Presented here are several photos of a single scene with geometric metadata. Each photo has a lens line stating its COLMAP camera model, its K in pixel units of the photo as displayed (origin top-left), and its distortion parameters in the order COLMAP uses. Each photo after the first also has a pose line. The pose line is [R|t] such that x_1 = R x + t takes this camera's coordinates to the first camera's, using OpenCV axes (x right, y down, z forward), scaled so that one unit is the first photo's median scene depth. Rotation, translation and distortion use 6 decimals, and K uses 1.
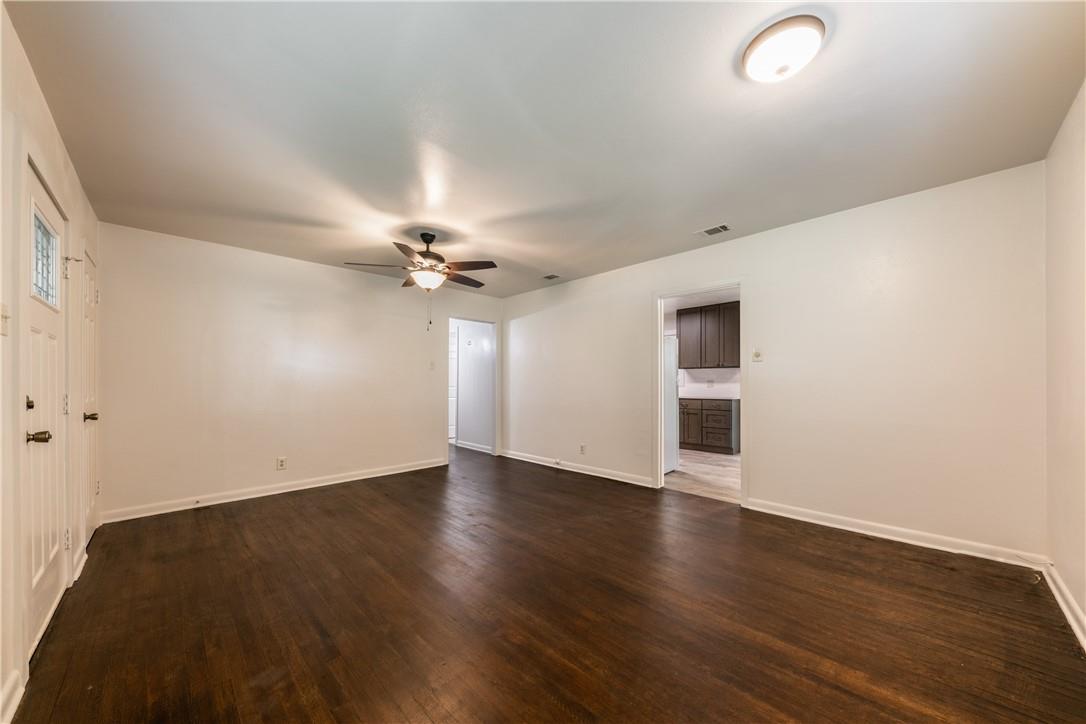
lens RADIAL K [[389.4, 0, 546.5], [0, 389.4, 378.4], [0, 0, 1]] dist [0.000546, -0.000009]
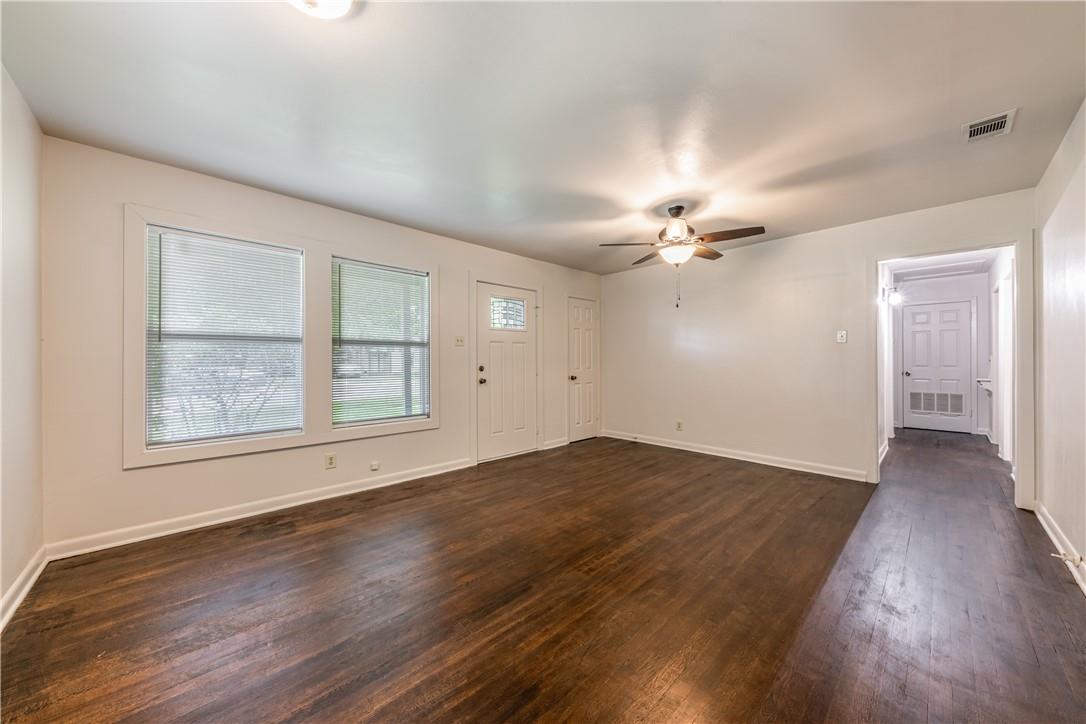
lens RADIAL K [[378.0, 0, 545.1], [0, 378.0, 369.1], [0, 0, 1]] dist [0.000369, -0.000043]
pose [[-0.011443, 0.022001, -0.999692, 0.771247], [0.008815, 0.999721, 0.021901, 0.006014], [0.999896, -0.008562, -0.011633, 0.834265]]
